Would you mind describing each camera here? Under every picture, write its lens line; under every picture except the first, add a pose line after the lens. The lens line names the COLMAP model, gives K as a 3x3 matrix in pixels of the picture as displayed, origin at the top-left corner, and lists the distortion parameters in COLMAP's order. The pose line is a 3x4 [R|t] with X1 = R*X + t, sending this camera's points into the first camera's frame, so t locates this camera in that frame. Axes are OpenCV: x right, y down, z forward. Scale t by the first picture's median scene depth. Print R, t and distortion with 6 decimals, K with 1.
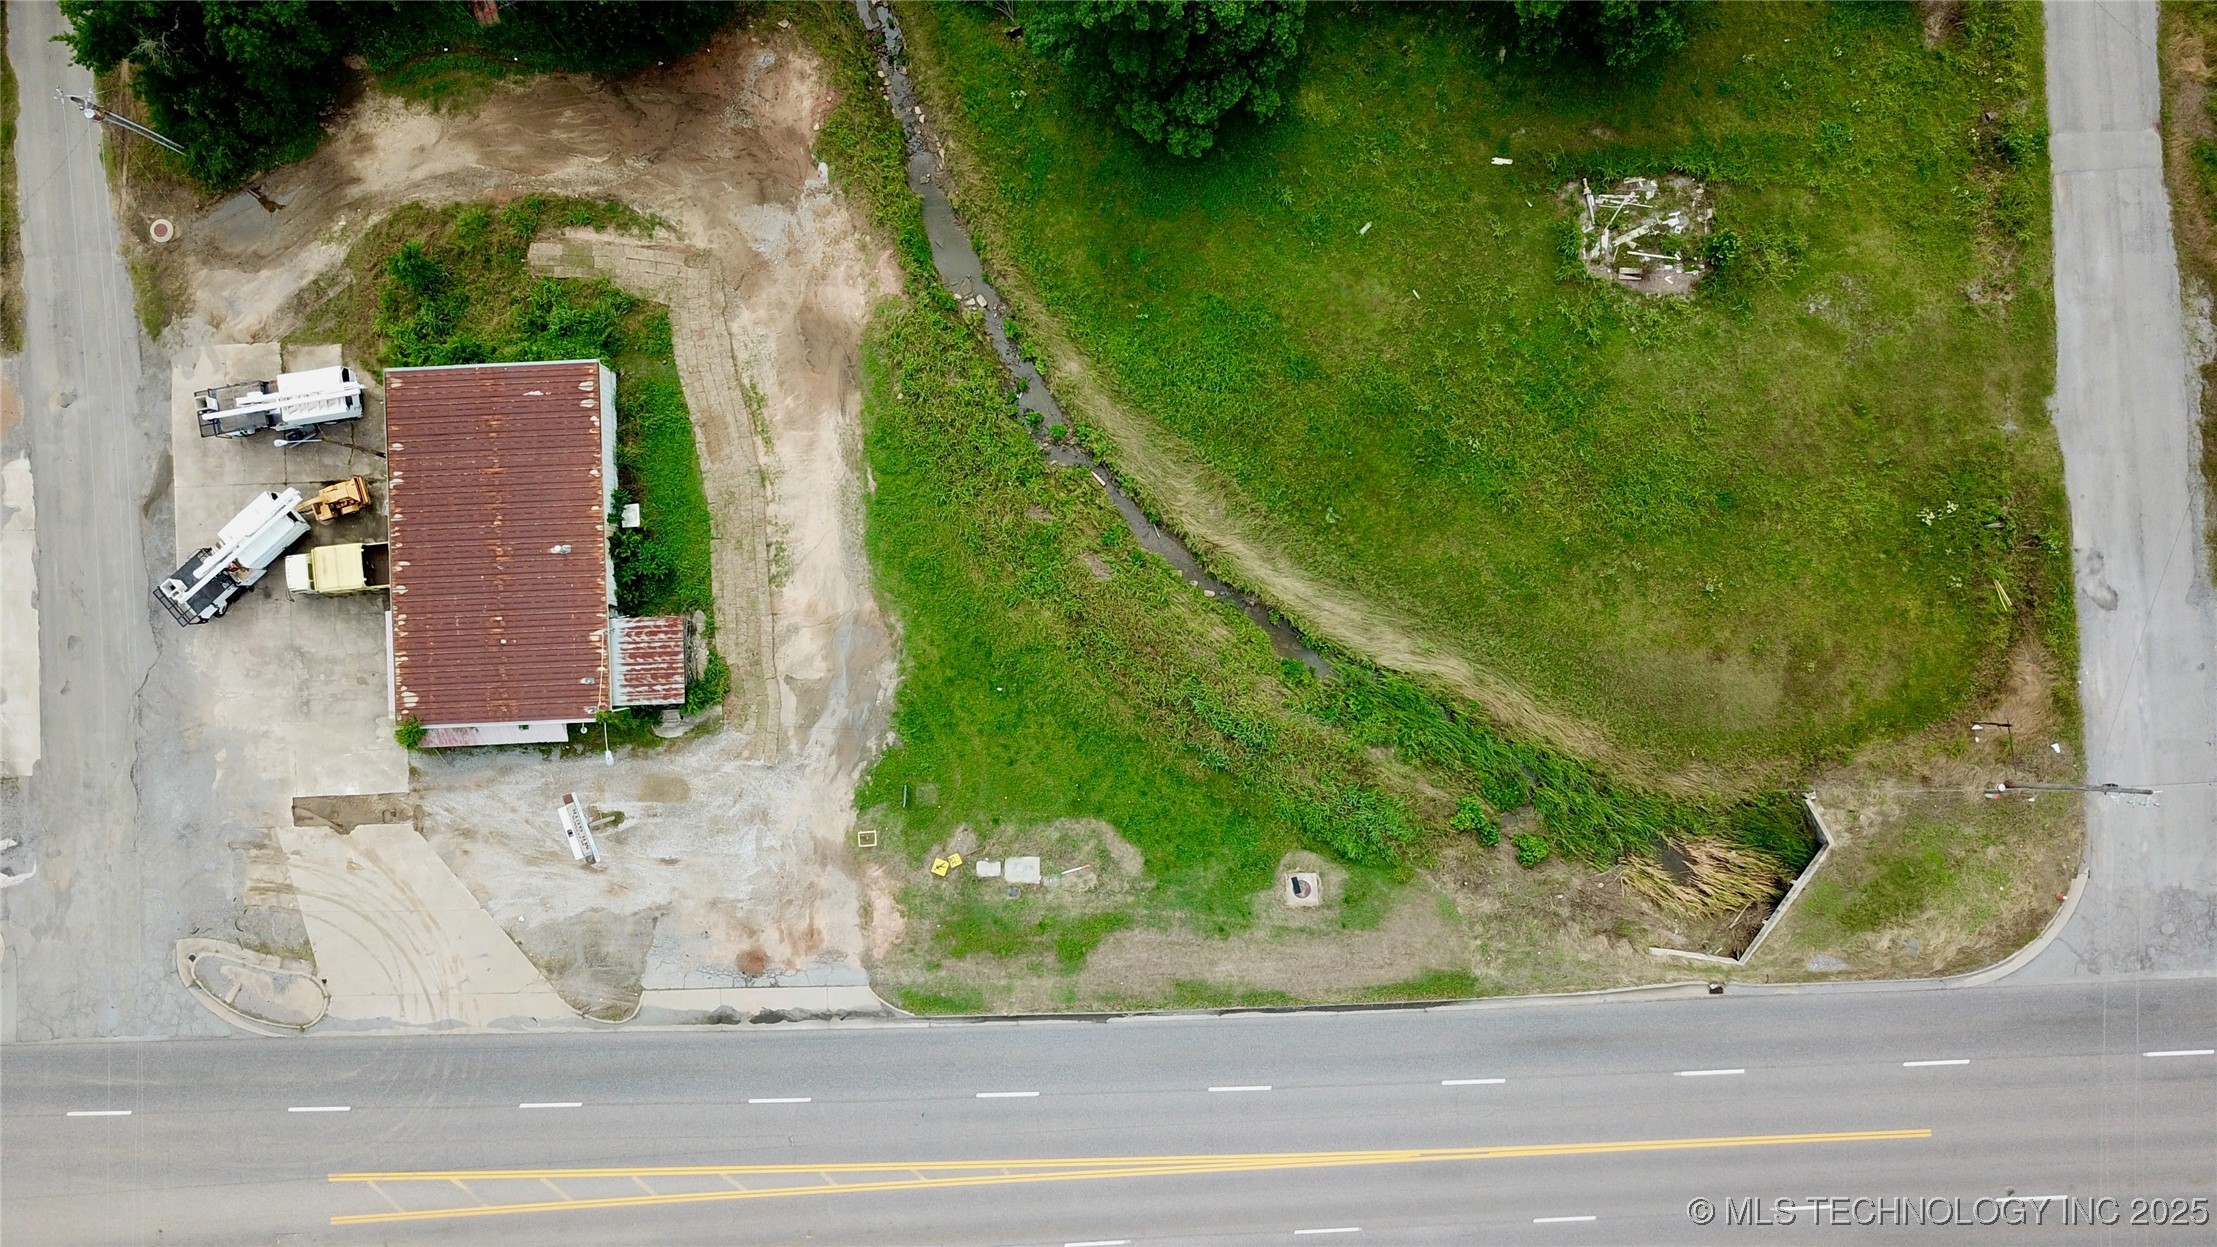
lens RADIAL K [[1714.7, 0, 1097.8], [0, 1714.7, 637.8], [0, 0, 1]] dist [-0.003876, 0.005842]
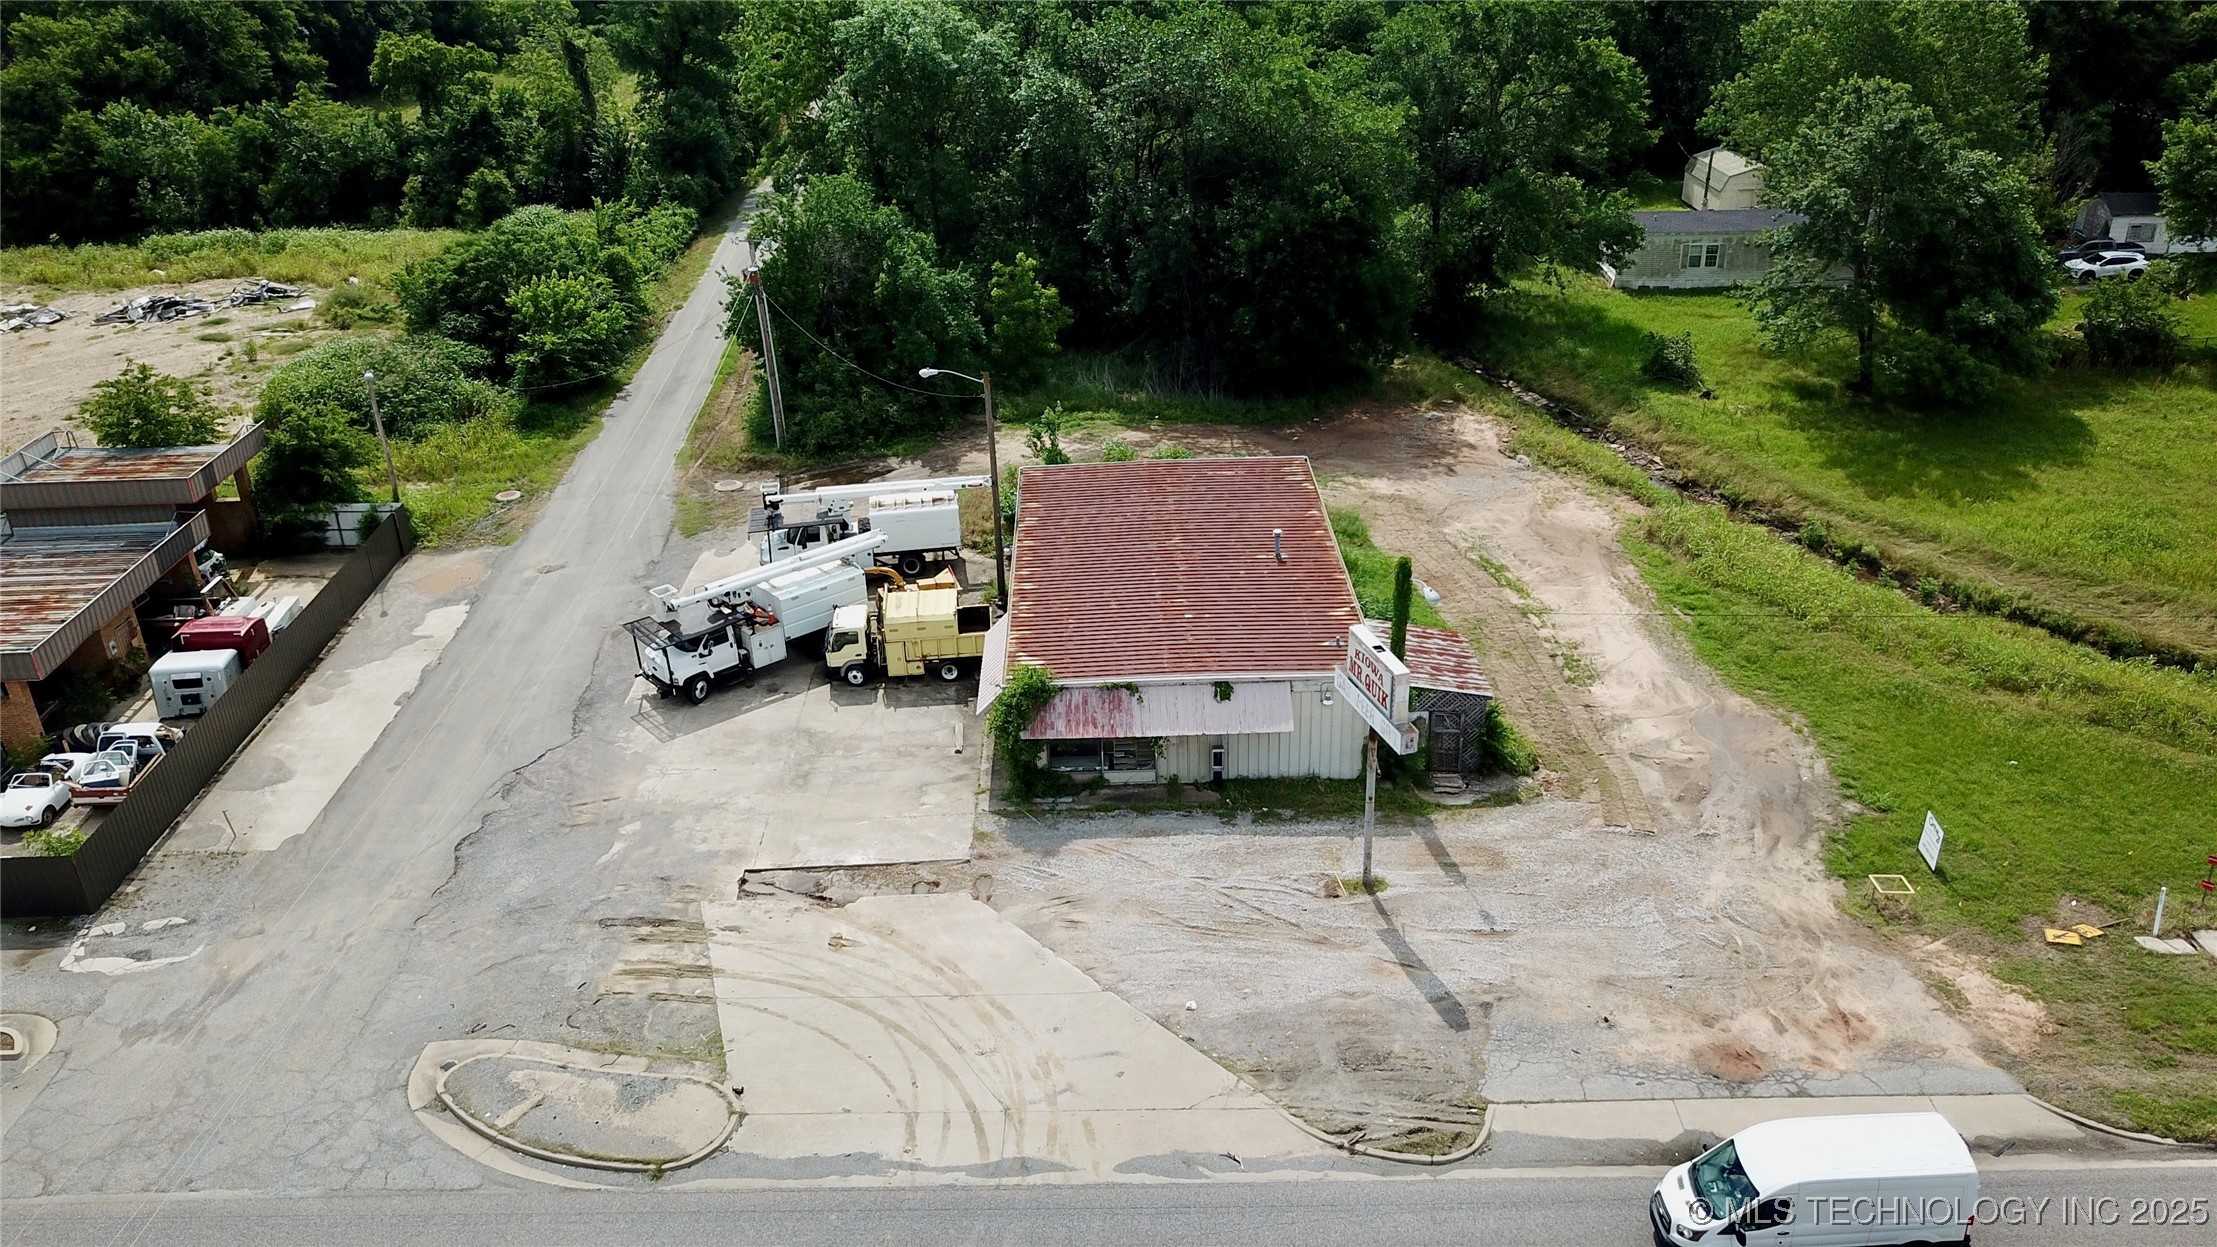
lens RADIAL K [[1707.9, 0, 1098.5], [0, 1707.9, 638.2], [0, 0, 1]] dist [-0.006855, 0.013690]
pose [[0.999541, 0.003947, -0.030024, -0.347165], [-0.028517, 0.456281, -0.889378, 0.527511], [0.010189, 0.889827, 0.456185, 0.700709]]
